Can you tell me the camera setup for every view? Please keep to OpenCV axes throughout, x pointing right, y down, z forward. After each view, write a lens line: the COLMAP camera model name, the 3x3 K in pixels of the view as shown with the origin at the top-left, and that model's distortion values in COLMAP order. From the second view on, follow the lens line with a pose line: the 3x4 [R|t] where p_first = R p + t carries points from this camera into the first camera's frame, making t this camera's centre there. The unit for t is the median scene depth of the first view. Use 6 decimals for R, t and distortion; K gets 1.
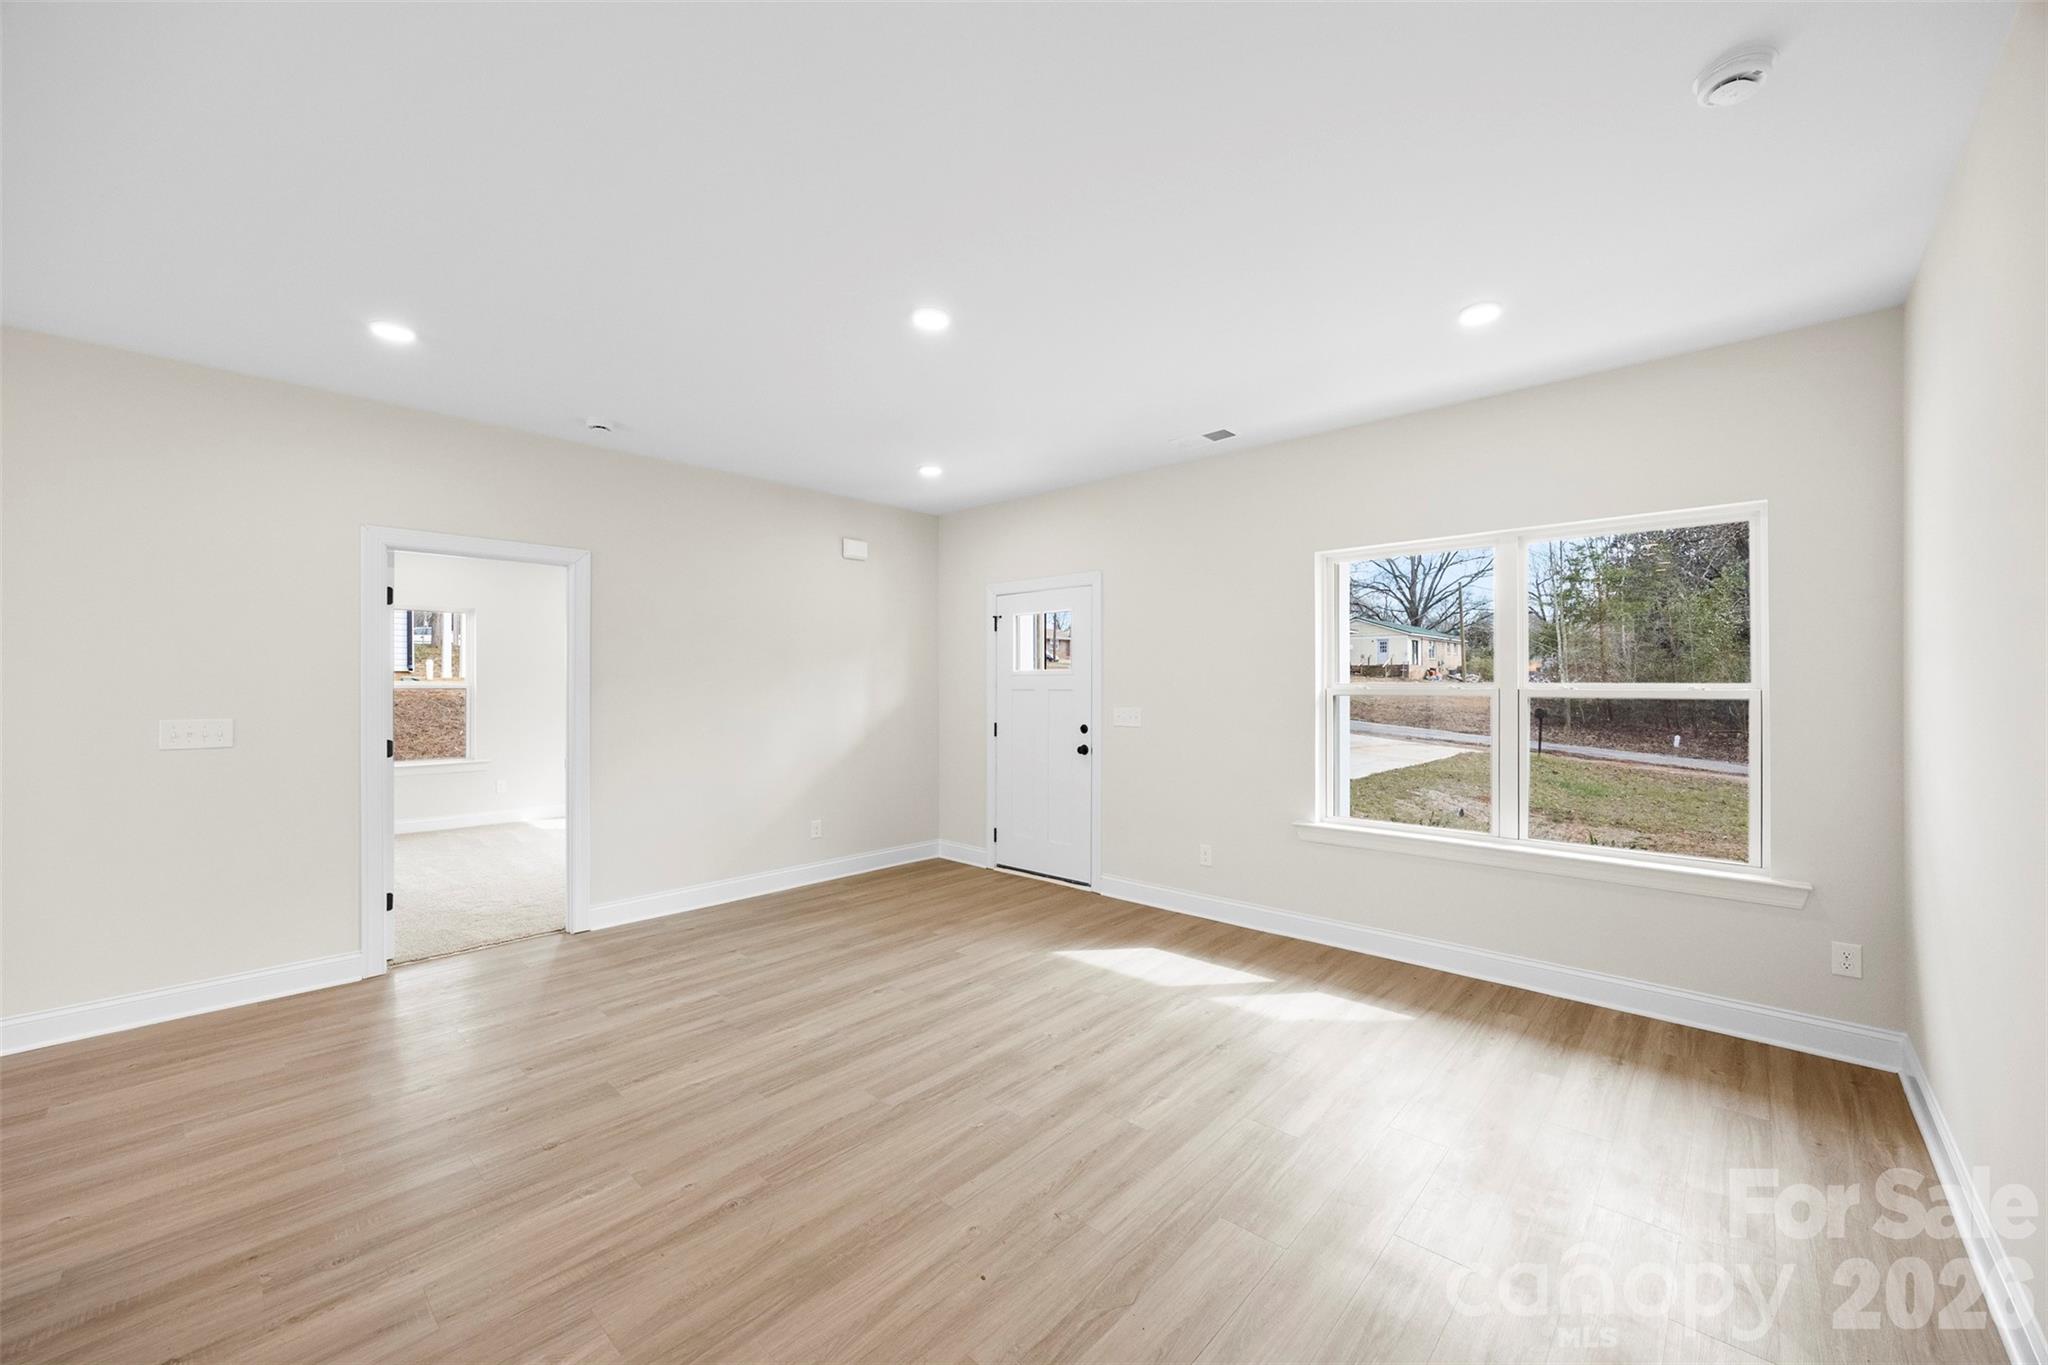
lens RADIAL K [[783.7, 0, 1034.1], [0, 783.7, 679.6], [0, 0, 1]] dist [-0.007642, 0.001708]
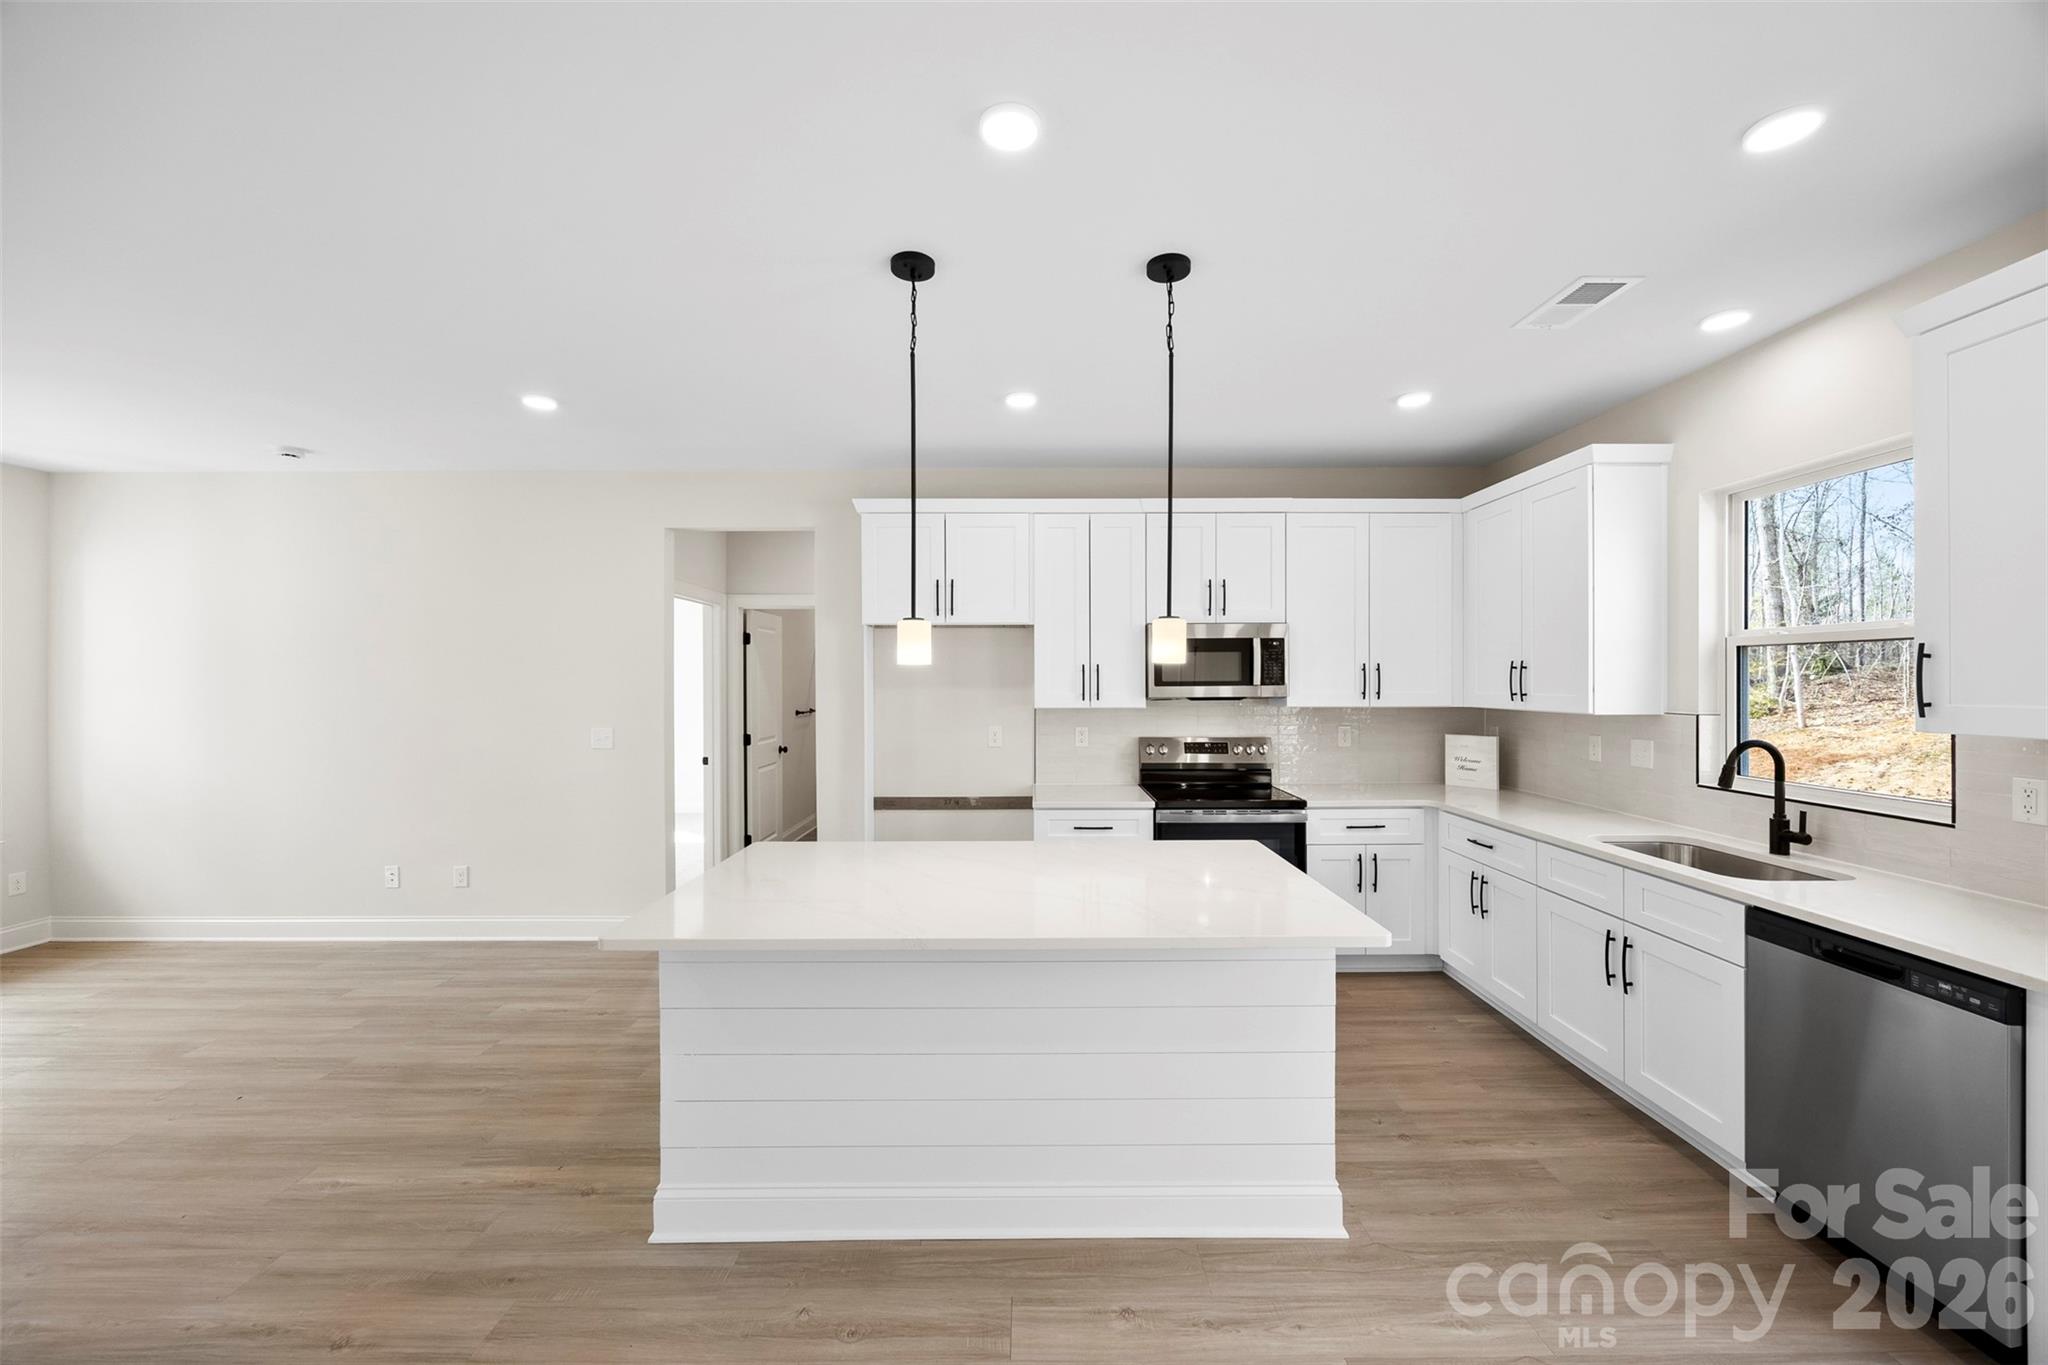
lens RADIAL K [[783.7, 0, 1022.1], [0, 783.7, 681.3], [0, 0, 1]] dist [-0.007642, 0.001708]
pose [[-0.672603, 0.001288, 0.740003, -1.152246], [-0.003127, 0.999985, -0.004583, -0.031396], [-0.739997, -0.005396, -0.672588, 0.454778]]
